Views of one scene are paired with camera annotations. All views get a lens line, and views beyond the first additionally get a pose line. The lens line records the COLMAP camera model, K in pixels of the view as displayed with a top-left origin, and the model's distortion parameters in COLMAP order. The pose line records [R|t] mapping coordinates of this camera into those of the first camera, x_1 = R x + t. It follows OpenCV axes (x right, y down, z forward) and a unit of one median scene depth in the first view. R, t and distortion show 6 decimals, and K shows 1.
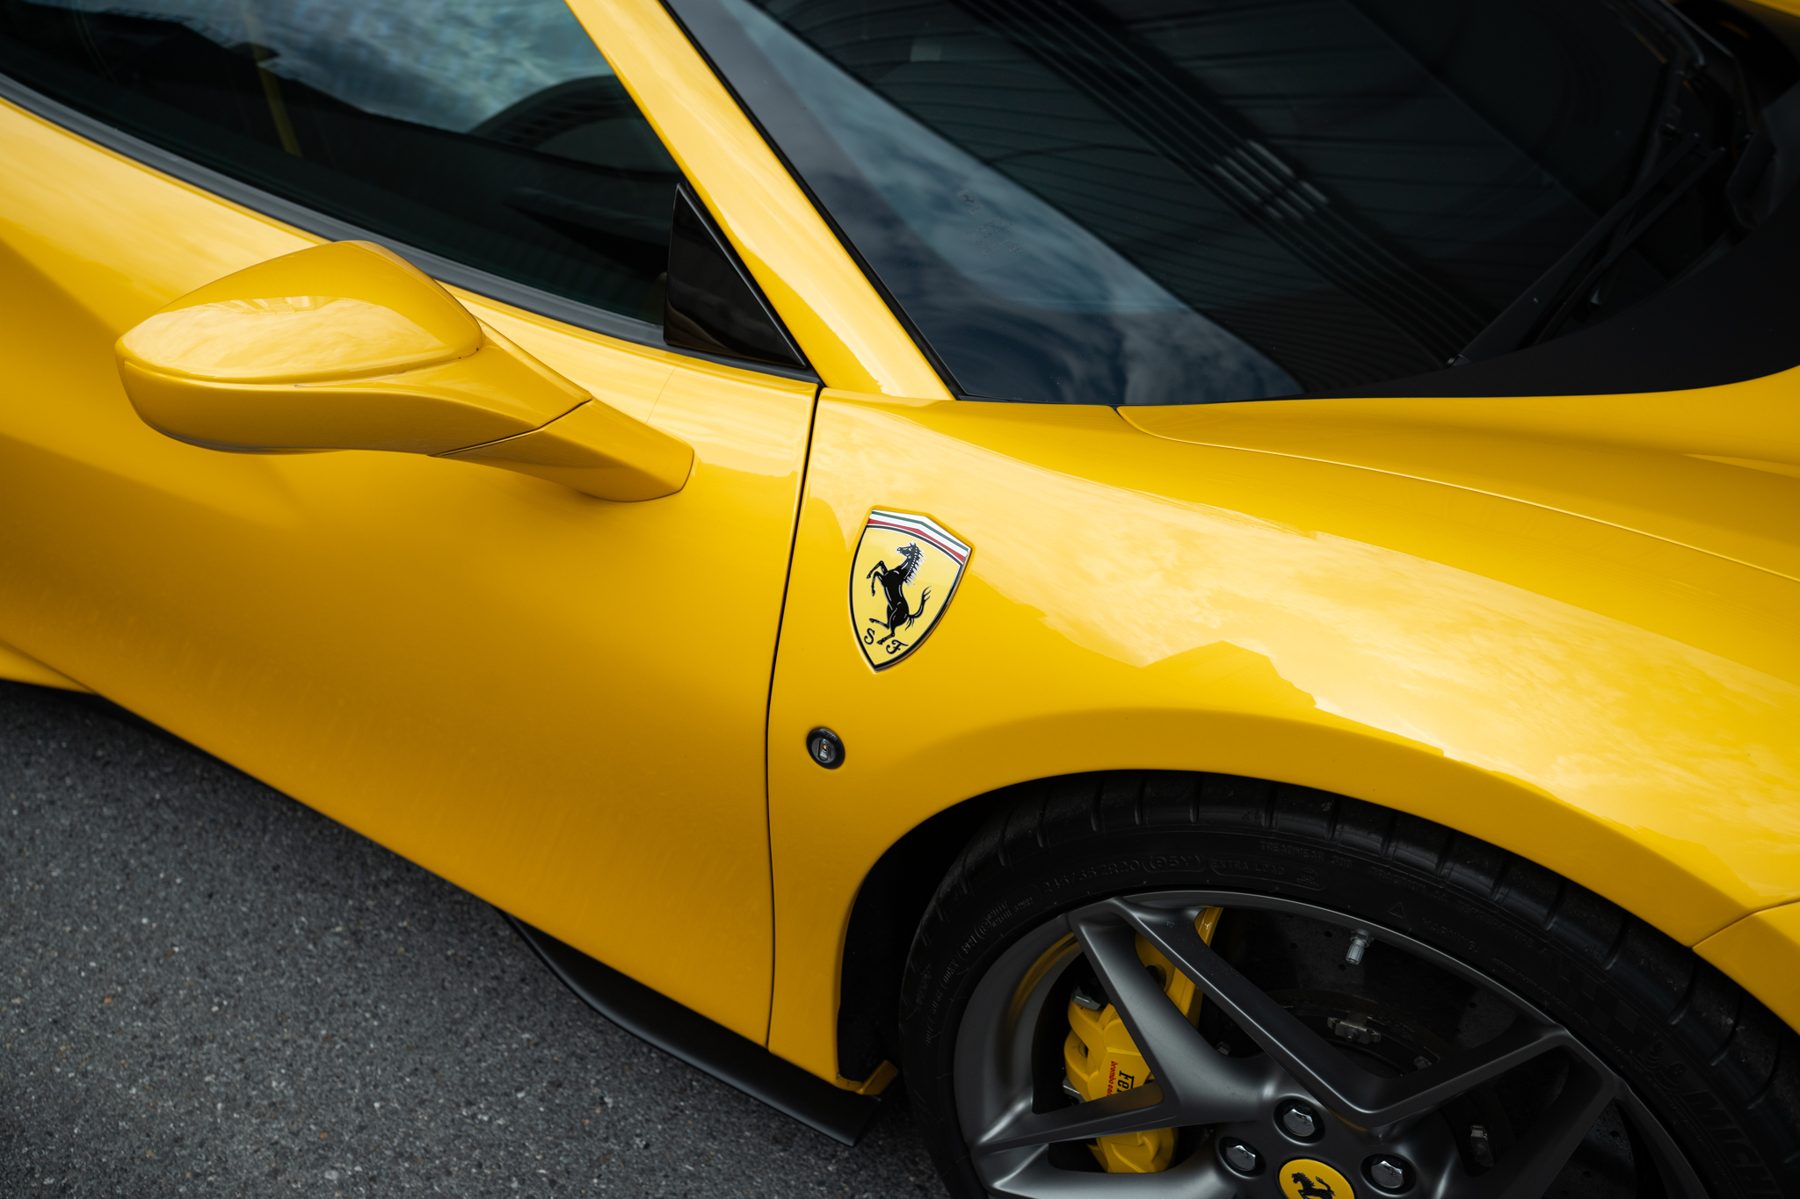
lens RADIAL K [[1685.2, 0, 916.3], [0, 1685.2, 590.2], [0, 0, 1]] dist [-0.173572, 0.199171]
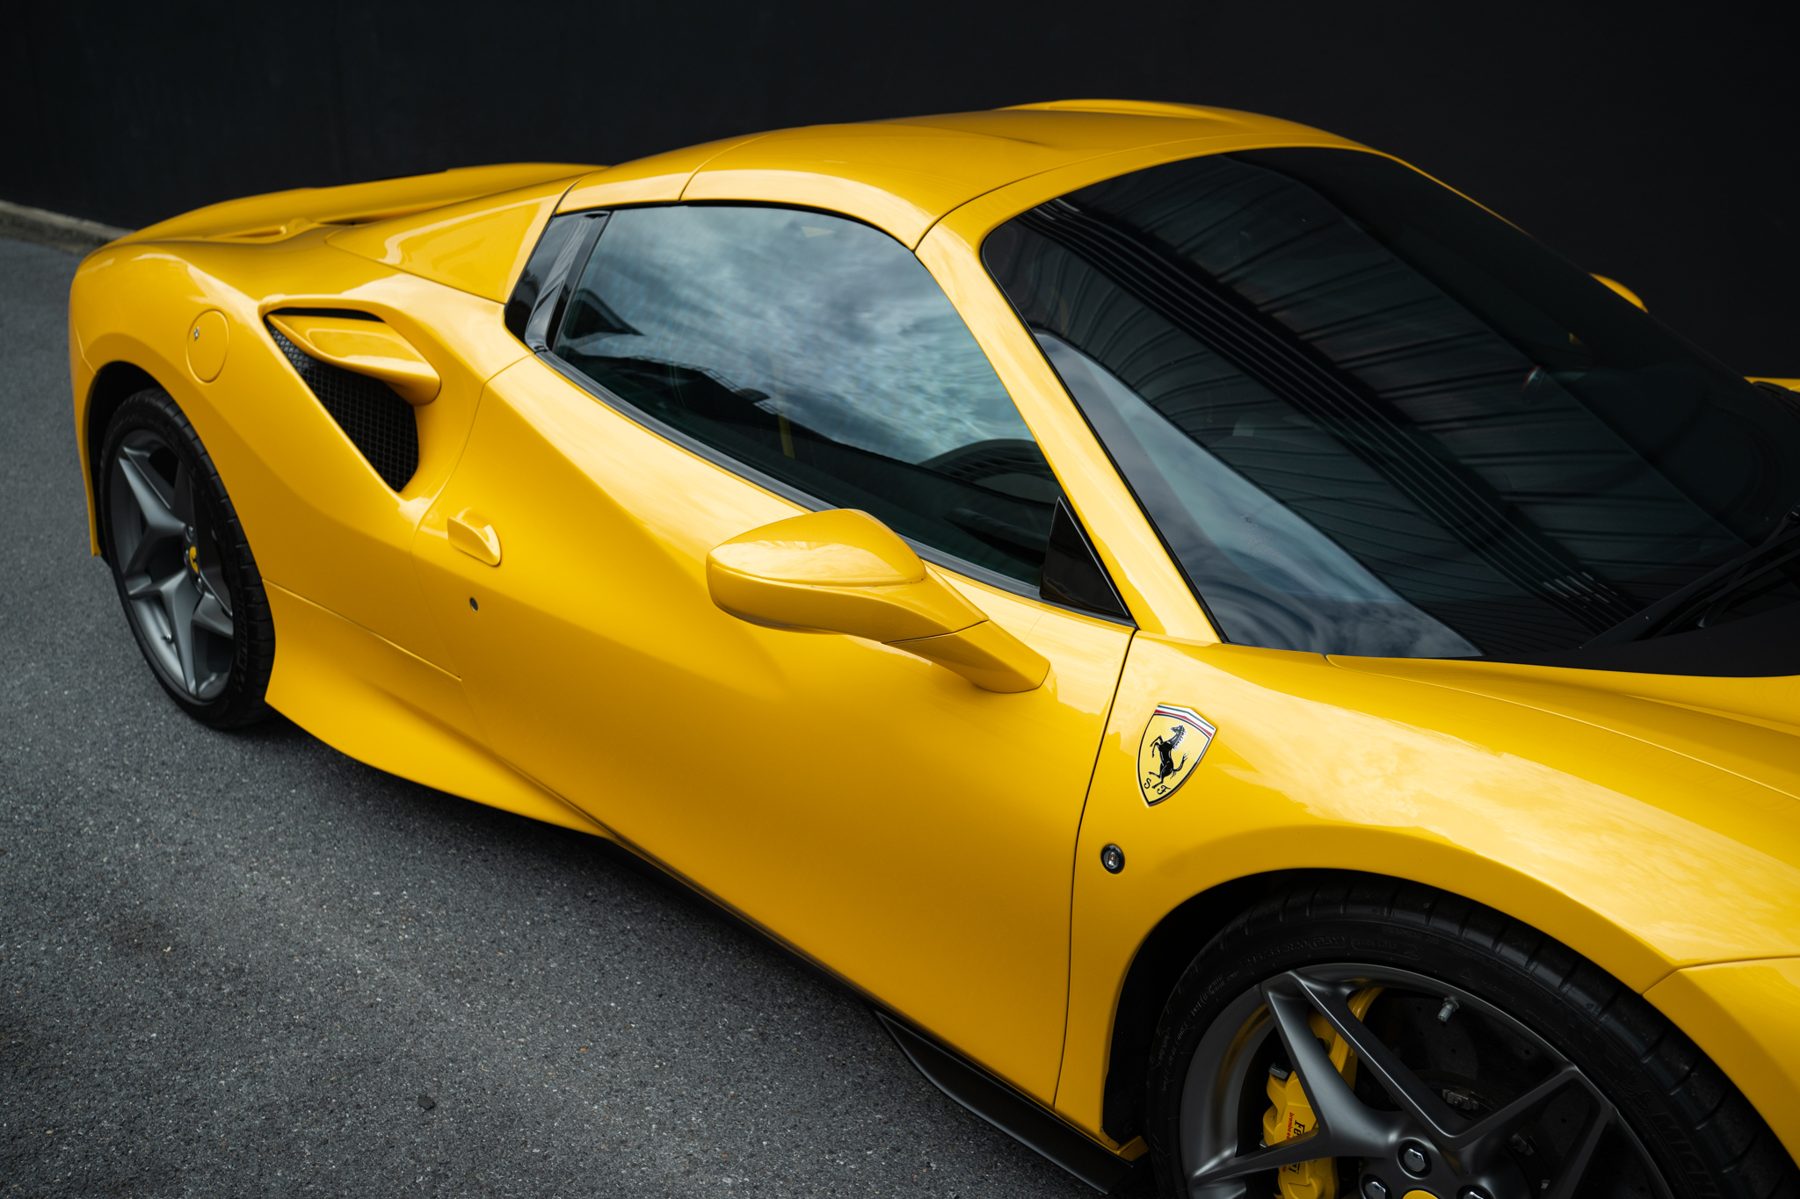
lens RADIAL K [[1685.2, 0, 916.3], [0, 1685.2, 590.2], [0, 0, 1]] dist [-0.173572, 0.199171]
pose [[0.967769, 0.077570, -0.239597, 0.091121], [-0.129774, 0.968947, -0.210479, 0.155169], [0.215830, 0.234788, 0.947783, -0.406842]]
